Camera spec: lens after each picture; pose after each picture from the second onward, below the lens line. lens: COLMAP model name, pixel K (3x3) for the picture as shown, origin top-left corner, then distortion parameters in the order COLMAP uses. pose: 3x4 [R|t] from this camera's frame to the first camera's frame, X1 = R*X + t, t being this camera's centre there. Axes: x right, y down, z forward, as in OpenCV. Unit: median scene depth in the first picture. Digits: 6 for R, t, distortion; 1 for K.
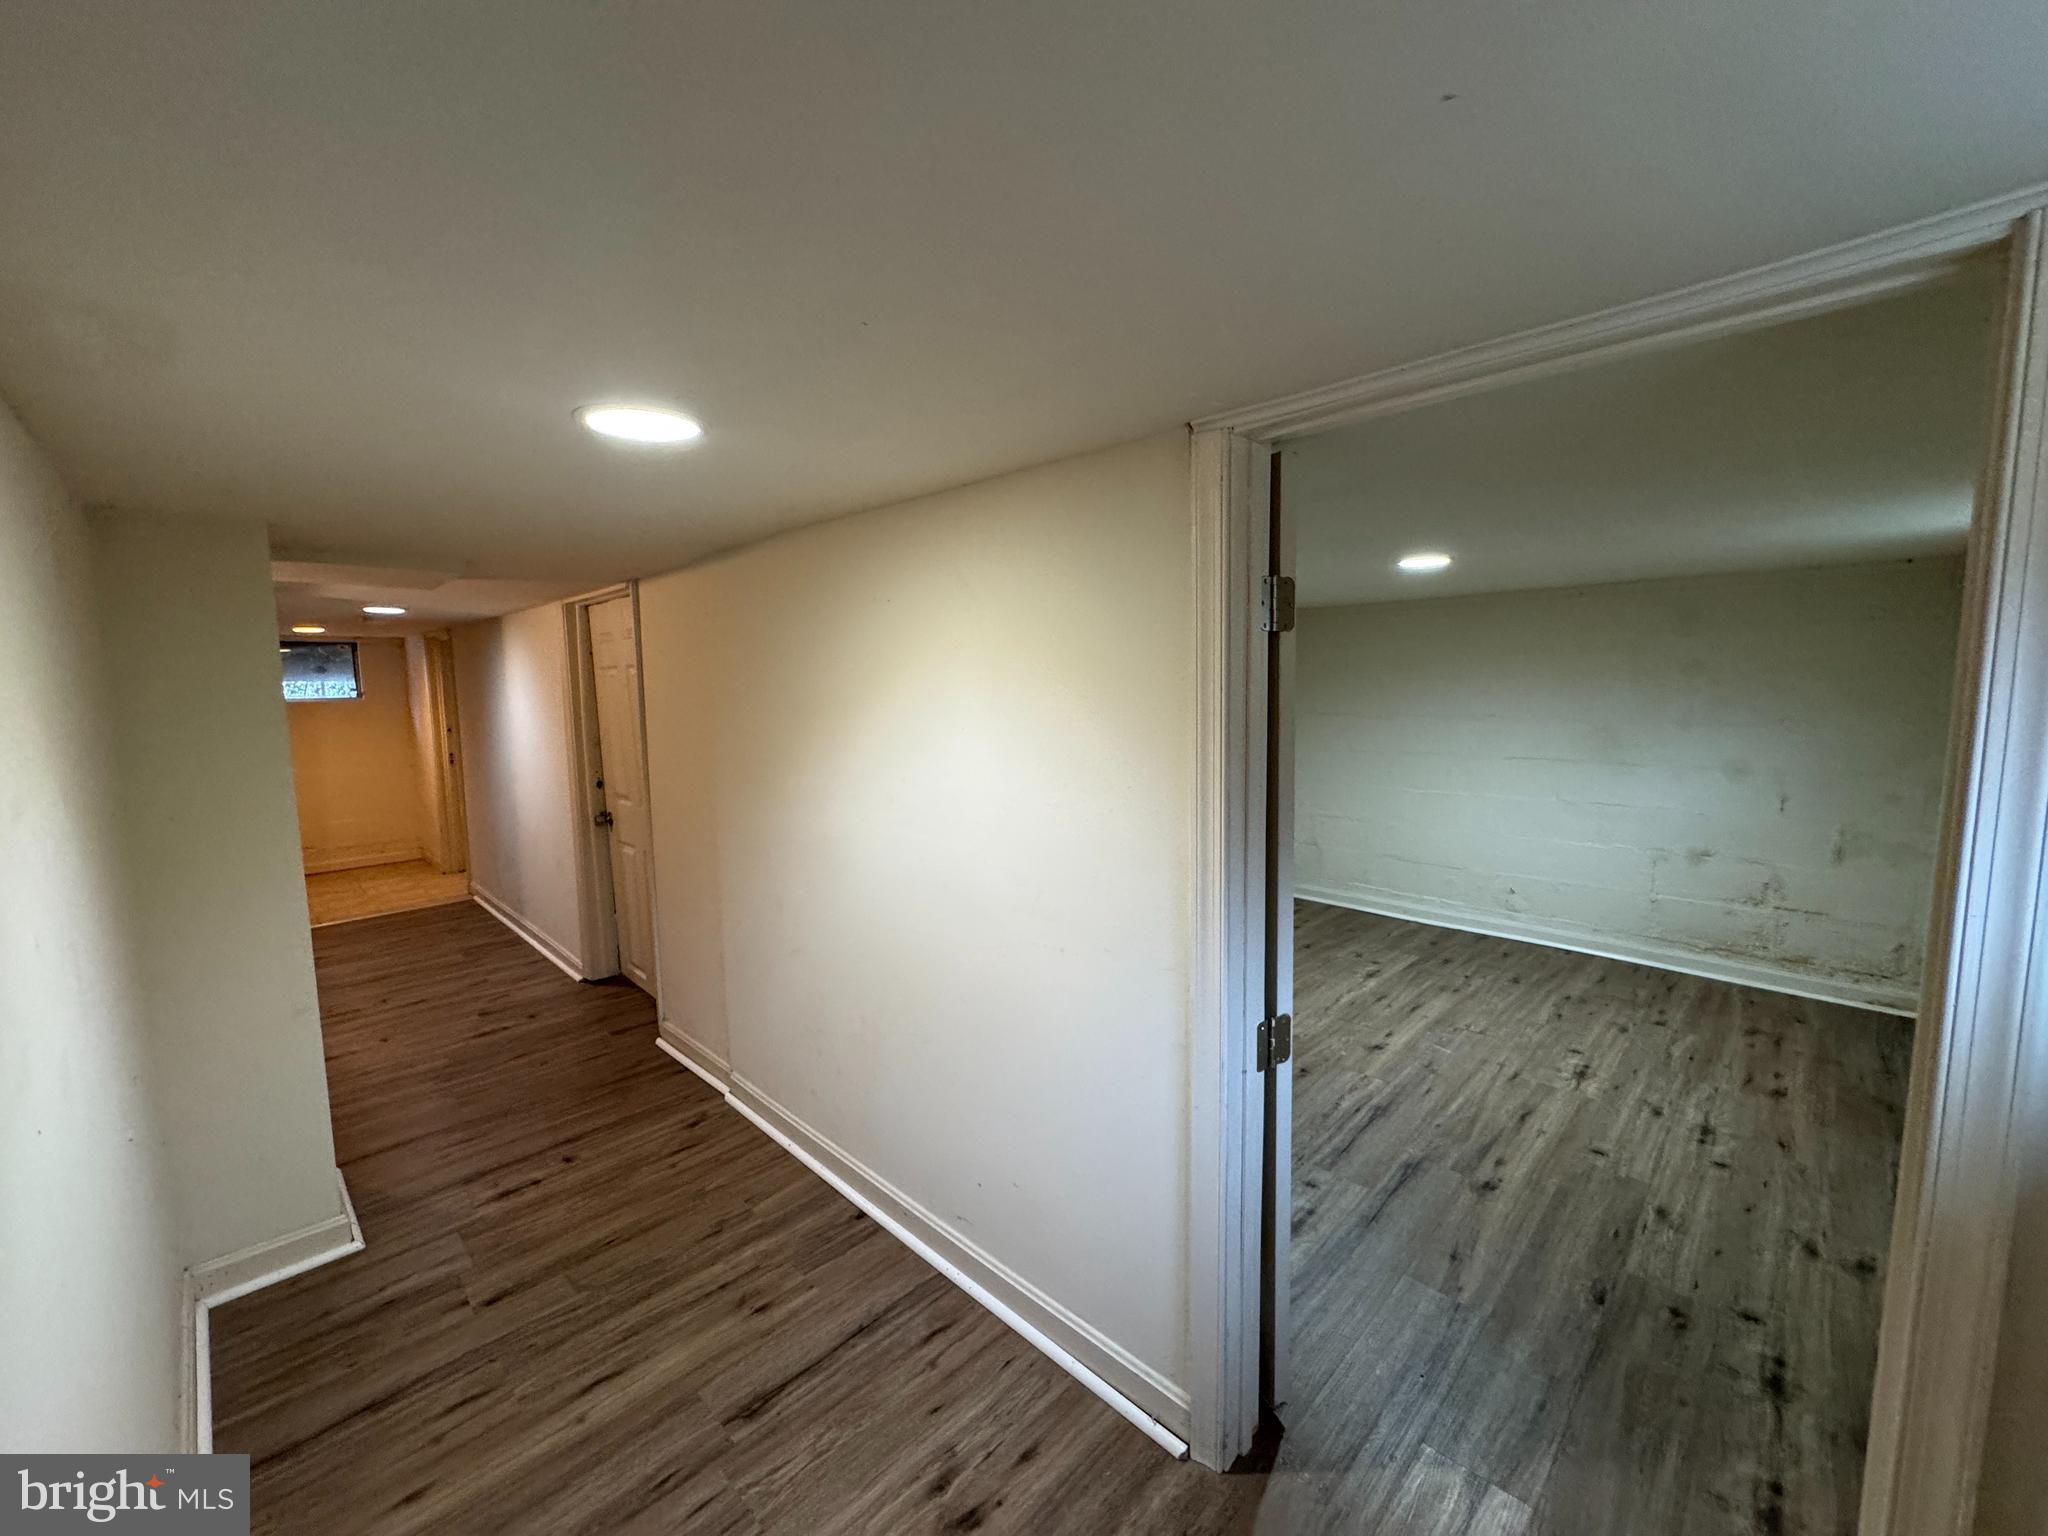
lens RADIAL K [[820.3, 0, 1024.0], [0, 820.3, 768.0], [0, 0, 1]] dist [0.000366, -0.000728]
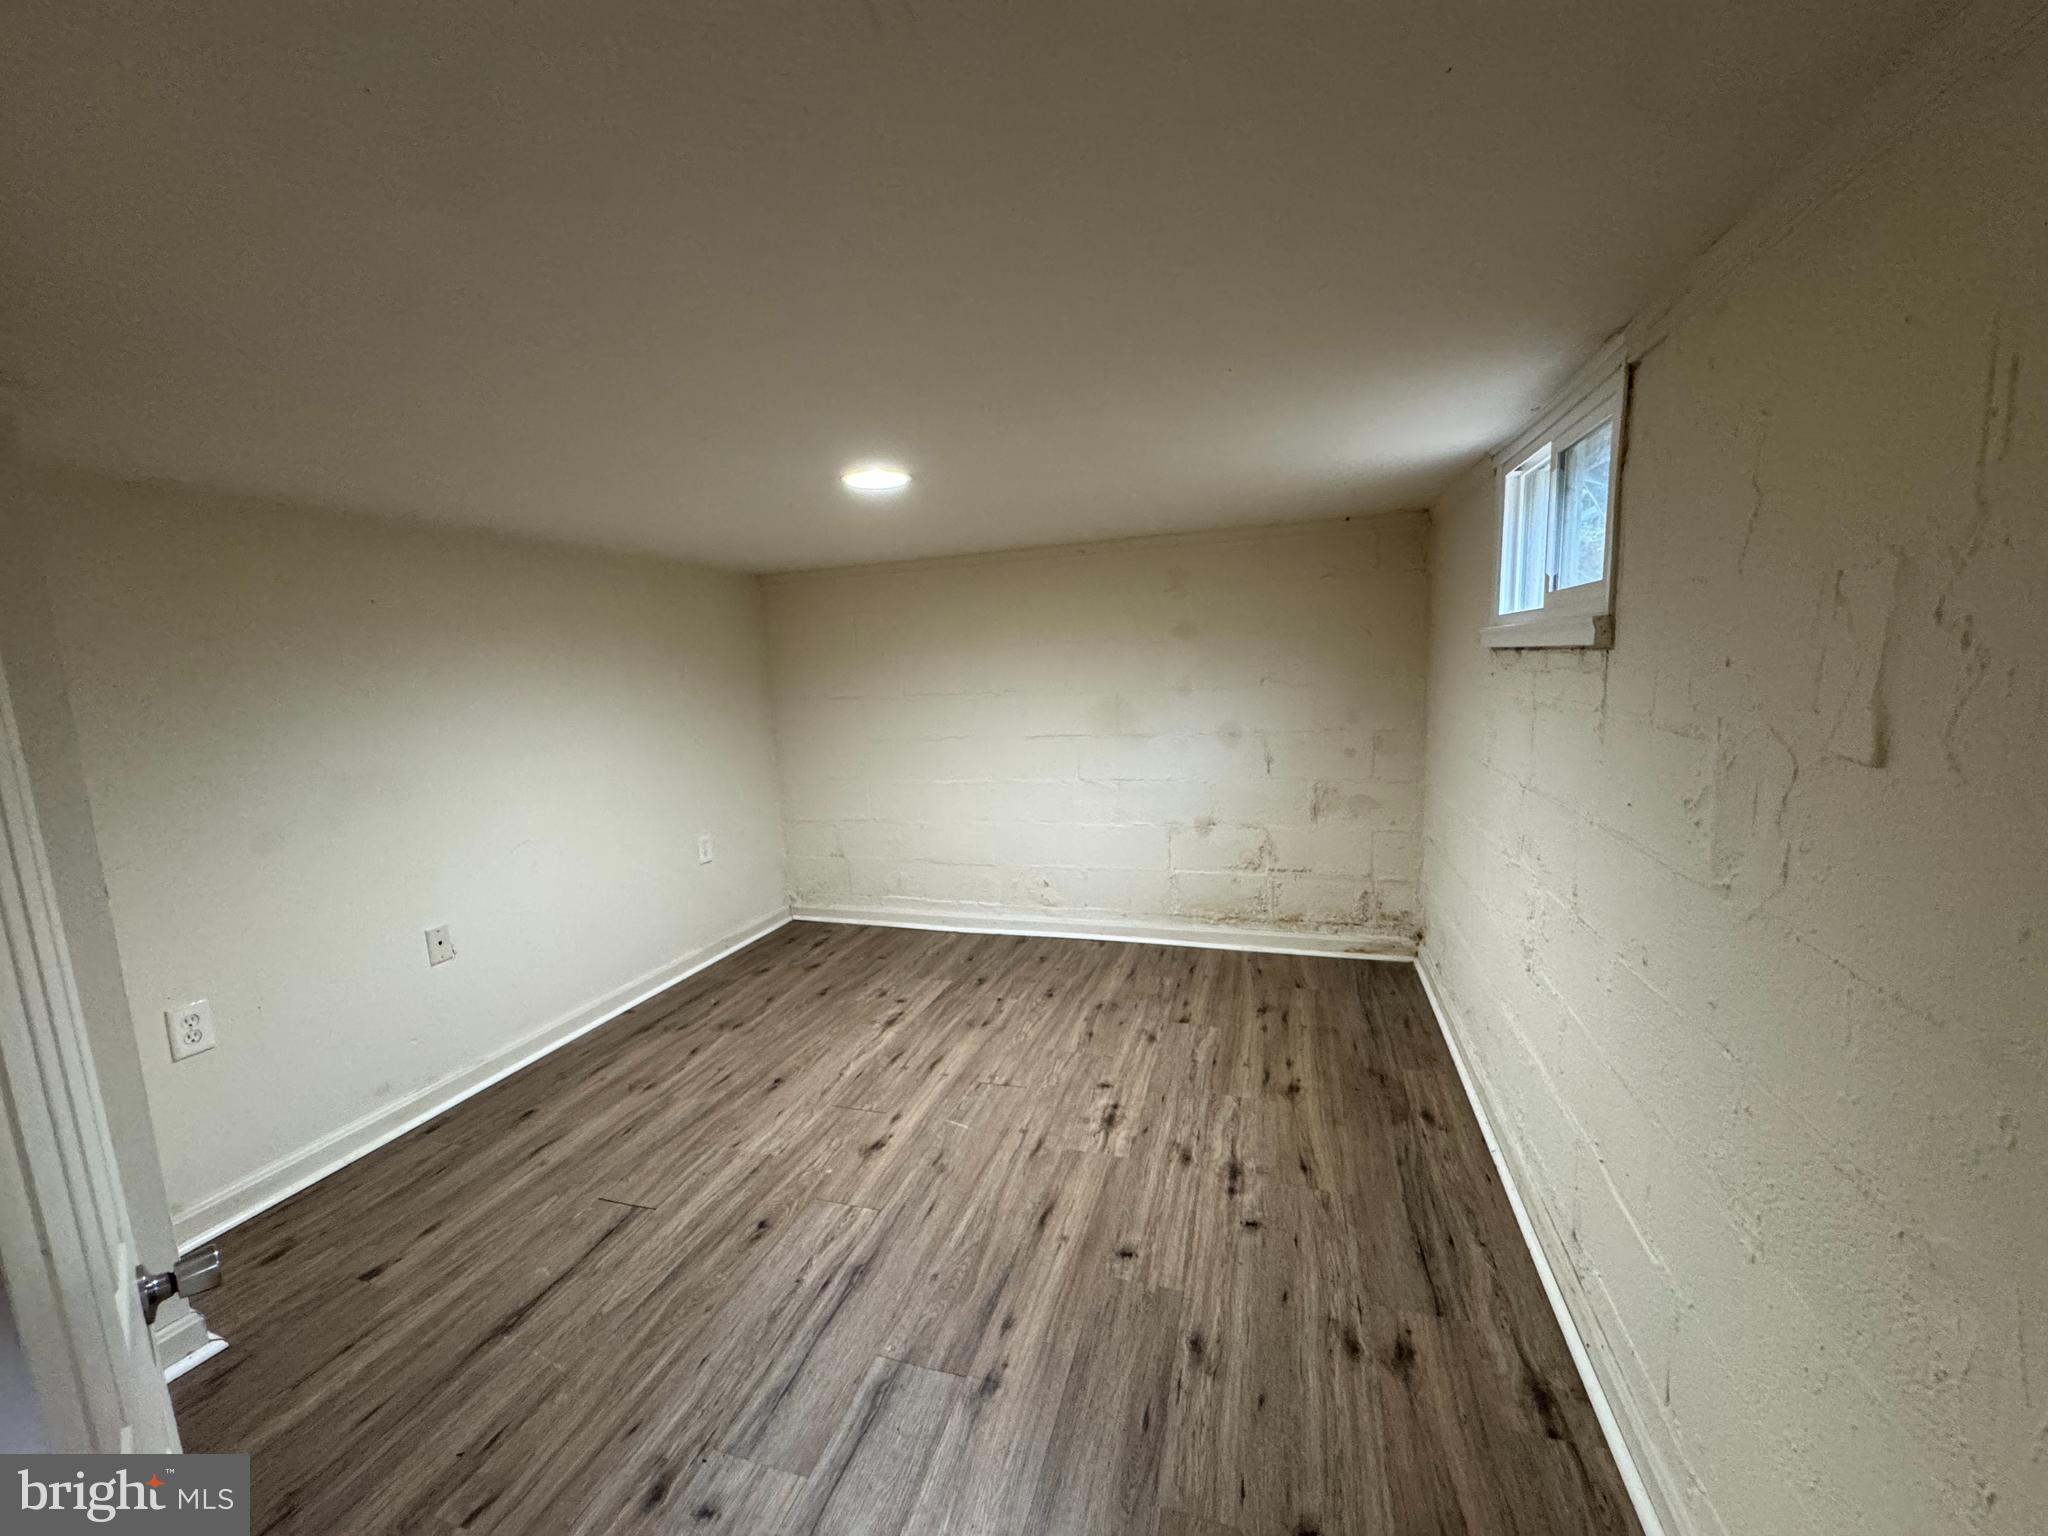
lens RADIAL K [[820.3, 0, 1024.0], [0, 820.3, 768.0], [0, 0, 1]] dist [0.000366, -0.000728]
pose [[0.888117, -0.085244, 0.451643, 0.247135], [0.082150, 0.996268, 0.026496, -0.003369], [-0.452216, 0.013571, 0.891805, 0.286058]]
